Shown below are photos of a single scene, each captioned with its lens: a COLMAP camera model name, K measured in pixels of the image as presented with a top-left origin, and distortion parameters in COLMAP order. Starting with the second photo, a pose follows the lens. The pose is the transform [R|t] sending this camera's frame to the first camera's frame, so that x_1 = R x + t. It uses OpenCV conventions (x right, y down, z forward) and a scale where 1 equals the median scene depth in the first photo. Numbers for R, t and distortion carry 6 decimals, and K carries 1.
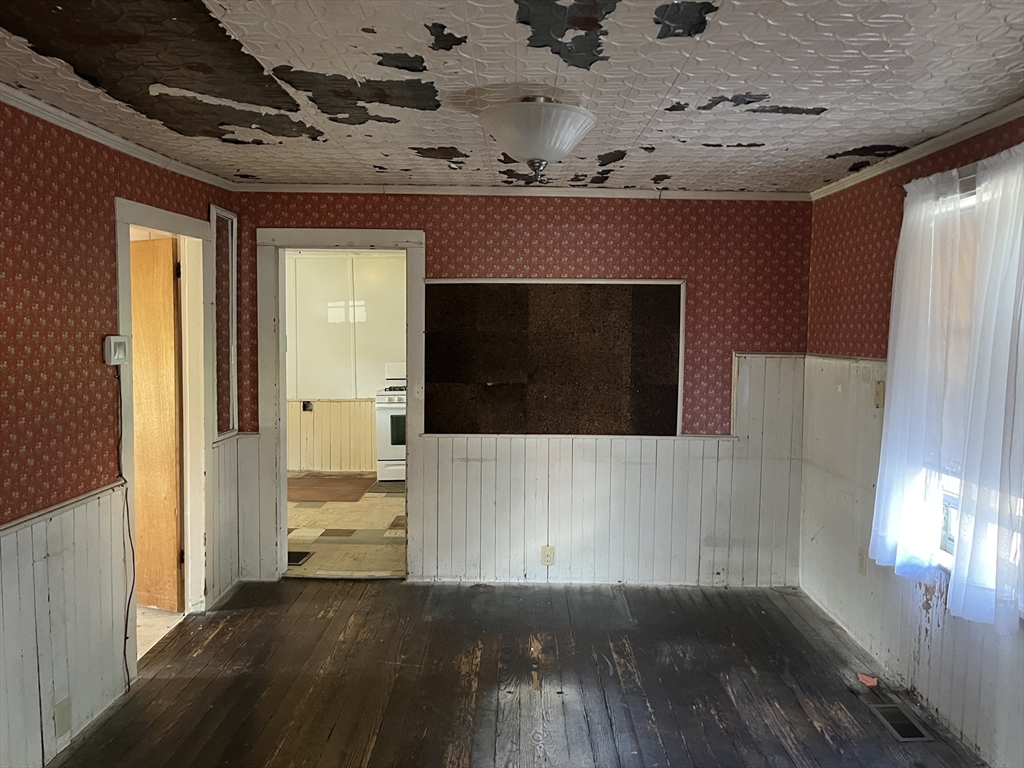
lens RADIAL K [[780.8, 0, 513.1], [0, 780.8, 384.2], [0, 0, 1]] dist [0.037594, -0.008413]
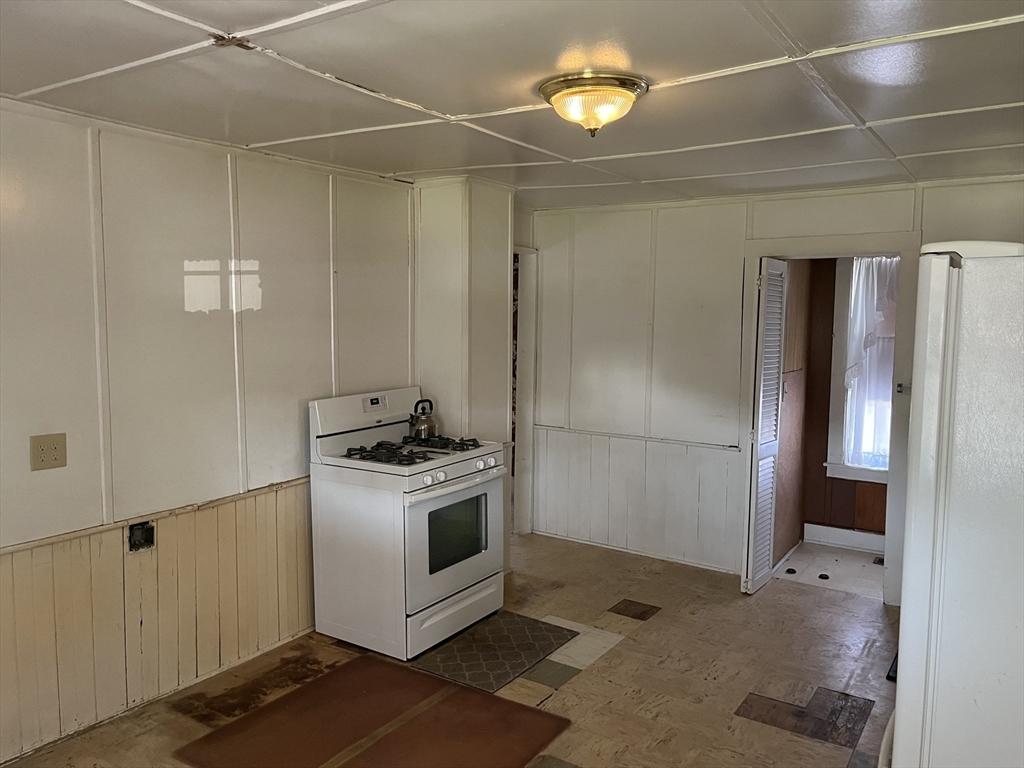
lens RADIAL K [[780.8, 0, 510.4], [0, 780.8, 386.5], [0, 0, 1]] dist [0.037594, -0.008413]
pose [[0.556741, -0.079289, 0.826894, -0.473331], [0.058089, 0.996713, 0.056462, -0.054309], [-0.828653, 0.016598, 0.559517, 0.645531]]
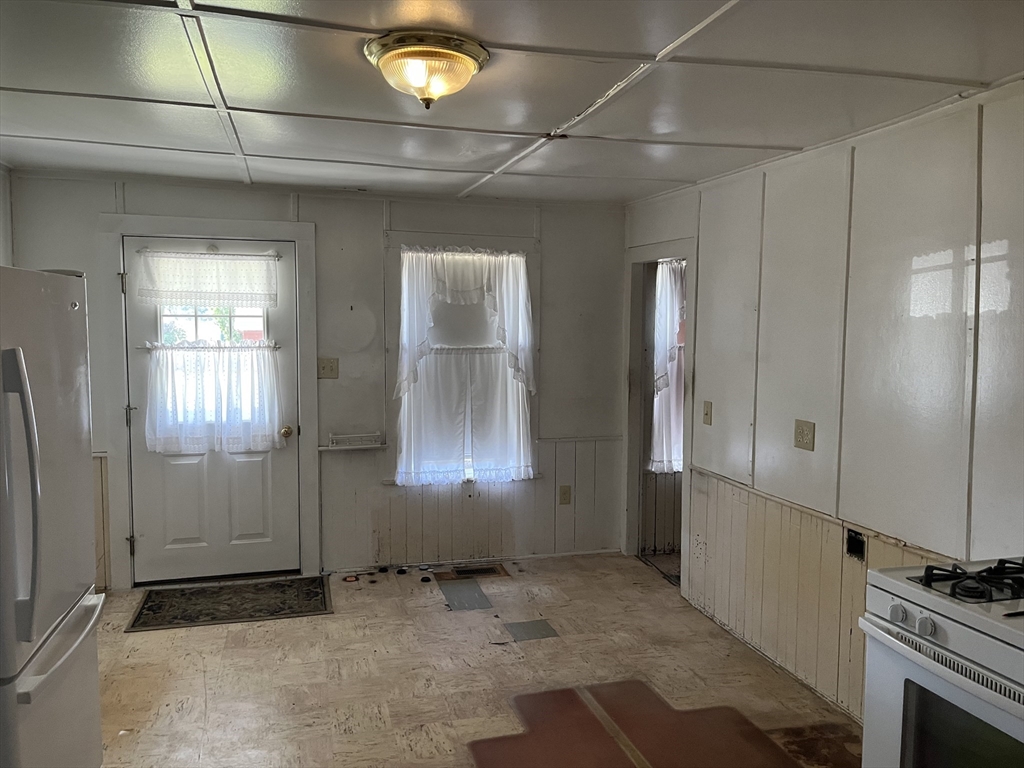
lens RADIAL K [[780.8, 0, 511.7], [0, 780.8, 381.7], [0, 0, 1]] dist [0.037594, -0.008413]
pose [[0.263955, 0.063704, -0.962429, 0.047720], [-0.072917, 0.996279, 0.045946, -0.053852], [0.961775, 0.058050, 0.267618, 0.744395]]
